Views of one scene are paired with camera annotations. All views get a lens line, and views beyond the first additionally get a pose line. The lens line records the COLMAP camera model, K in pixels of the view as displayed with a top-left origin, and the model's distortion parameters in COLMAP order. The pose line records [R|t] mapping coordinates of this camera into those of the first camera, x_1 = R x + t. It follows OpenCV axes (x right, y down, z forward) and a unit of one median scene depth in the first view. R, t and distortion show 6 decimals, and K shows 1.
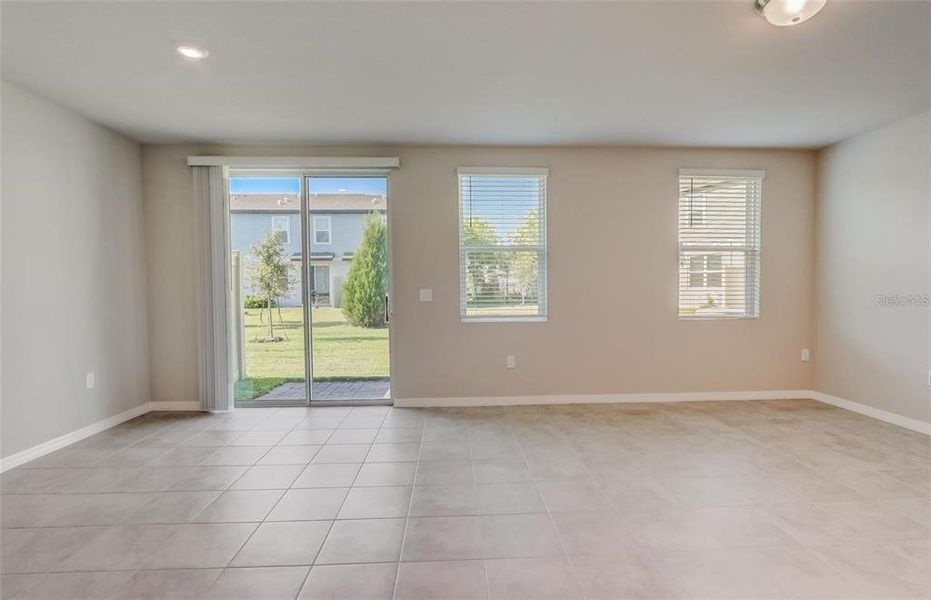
lens RADIAL K [[440.7, 0, 468.5], [0, 440.7, 299.5], [0, 0, 1]] dist [-0.009809, 0.000866]
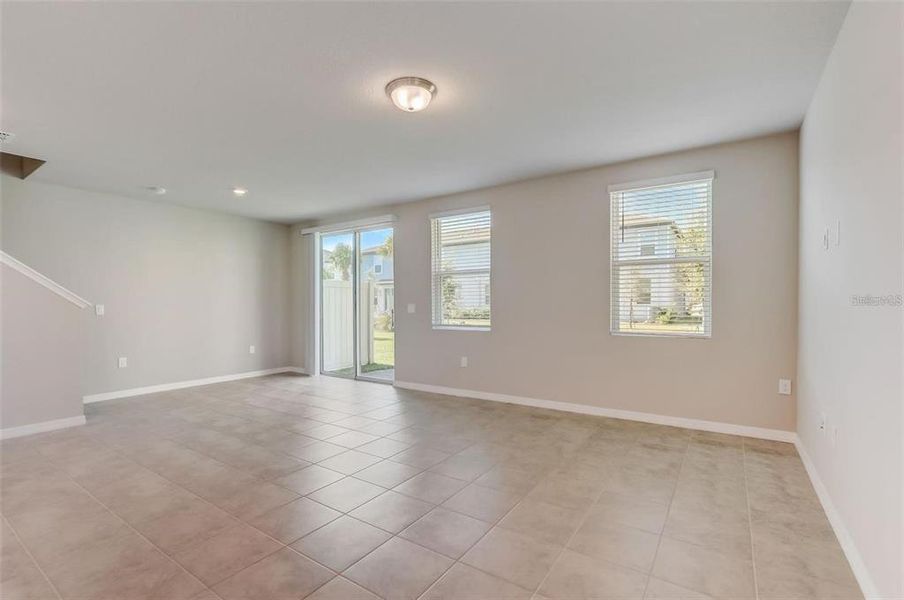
lens RADIAL K [[416.5, 0, 454.4], [0, 416.5, 305.3], [0, 0, 1]] dist [-0.014840, 0.002305]
pose [[0.799391, 0.002684, -0.600805, 0.795588], [-0.014174, 0.999796, -0.014393, -0.003874], [0.600644, 0.020021, 0.799266, 0.029030]]
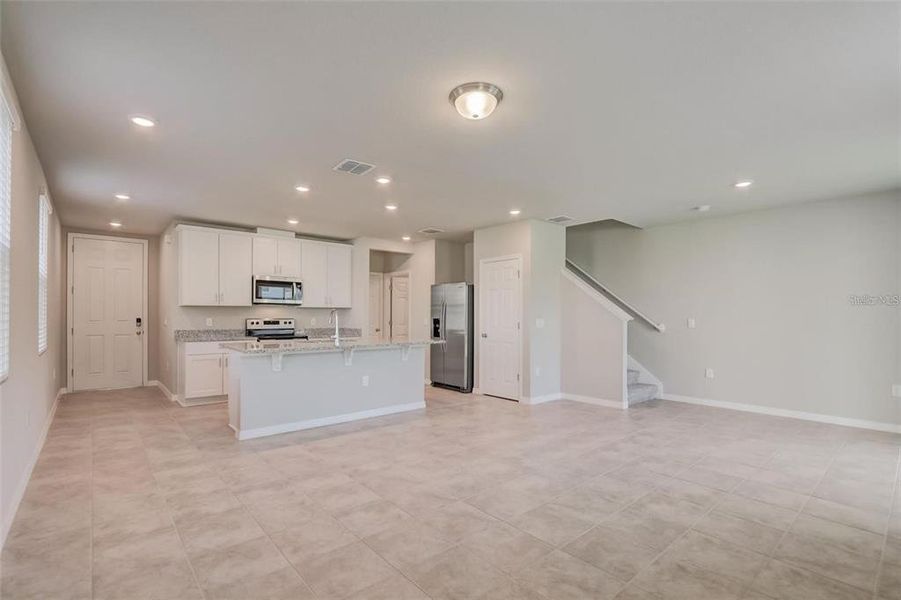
lens RADIAL K [[415.1, 0, 443.6], [0, 415.1, 310.4], [0, 0, 1]] dist [-0.014840, 0.002305]
pose [[-0.792273, -0.006722, -0.610130, 0.744098], [-0.016873, 0.999798, 0.010896, -0.036008], [0.609934, 0.018927, -0.792226, 0.918123]]
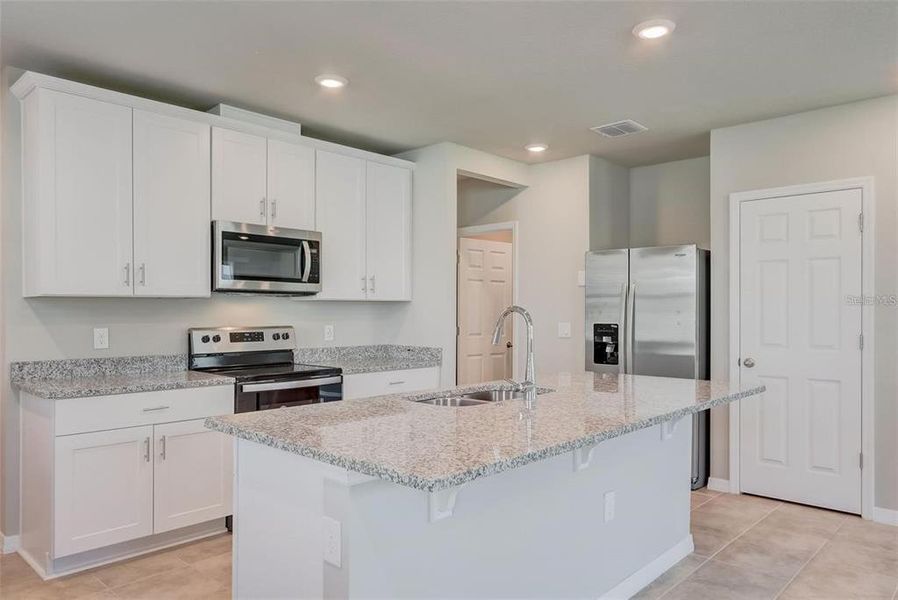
lens RADIAL K [[623.3, 0, 445.3], [0, 623.3, 308.3], [0, 0, 1]] dist [-0.009757, 0.010303]
pose [[-0.720305, -0.000169, -0.693657, 0.759611], [-0.016797, 0.999711, 0.017199, -0.029261], [0.693454, 0.024040, -0.720100, 0.231512]]
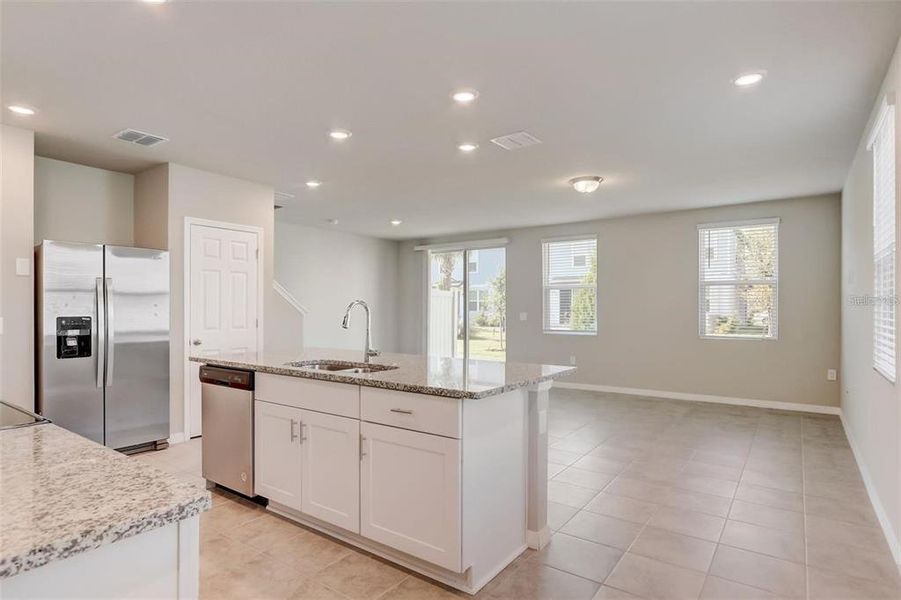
lens RADIAL K [[487.9, 0, 444.7], [0, 487.9, 304.5], [0, 0, 1]] dist [-0.027090, 0.000068]
pose [[0.783475, -0.001272, -0.621421, 0.812658], [-0.020538, 0.999399, -0.027940, 0.001528], [0.621083, 0.034653, 0.782978, -0.624686]]
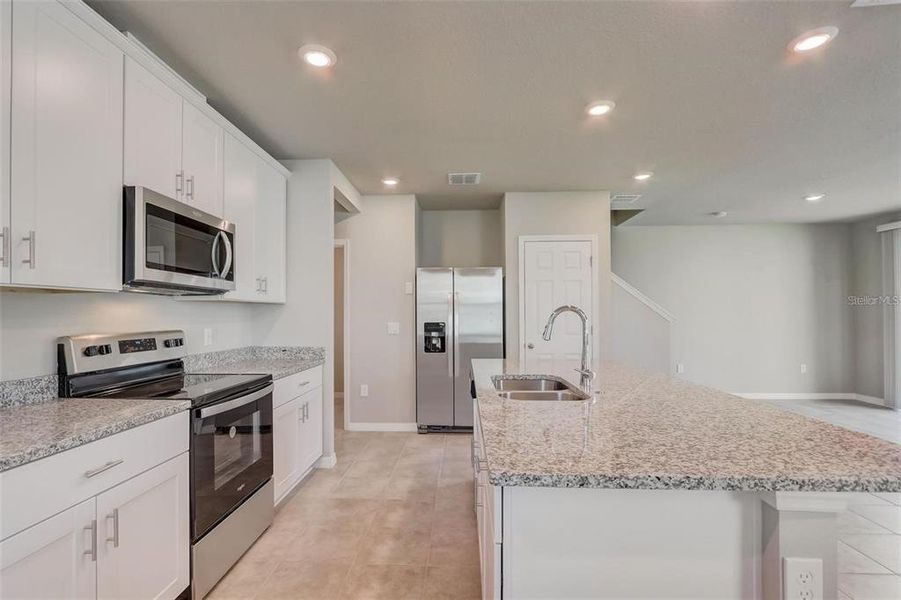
lens RADIAL K [[415.1, 0, 441.8], [0, 415.1, 307.7], [0, 0, 1]] dist [-0.014840, 0.002305]
pose [[-0.100893, -0.013850, -0.994801, 0.768708], [-0.022686, 0.999675, -0.011617, -0.011229], [0.994639, 0.021396, -0.101174, -0.252327]]
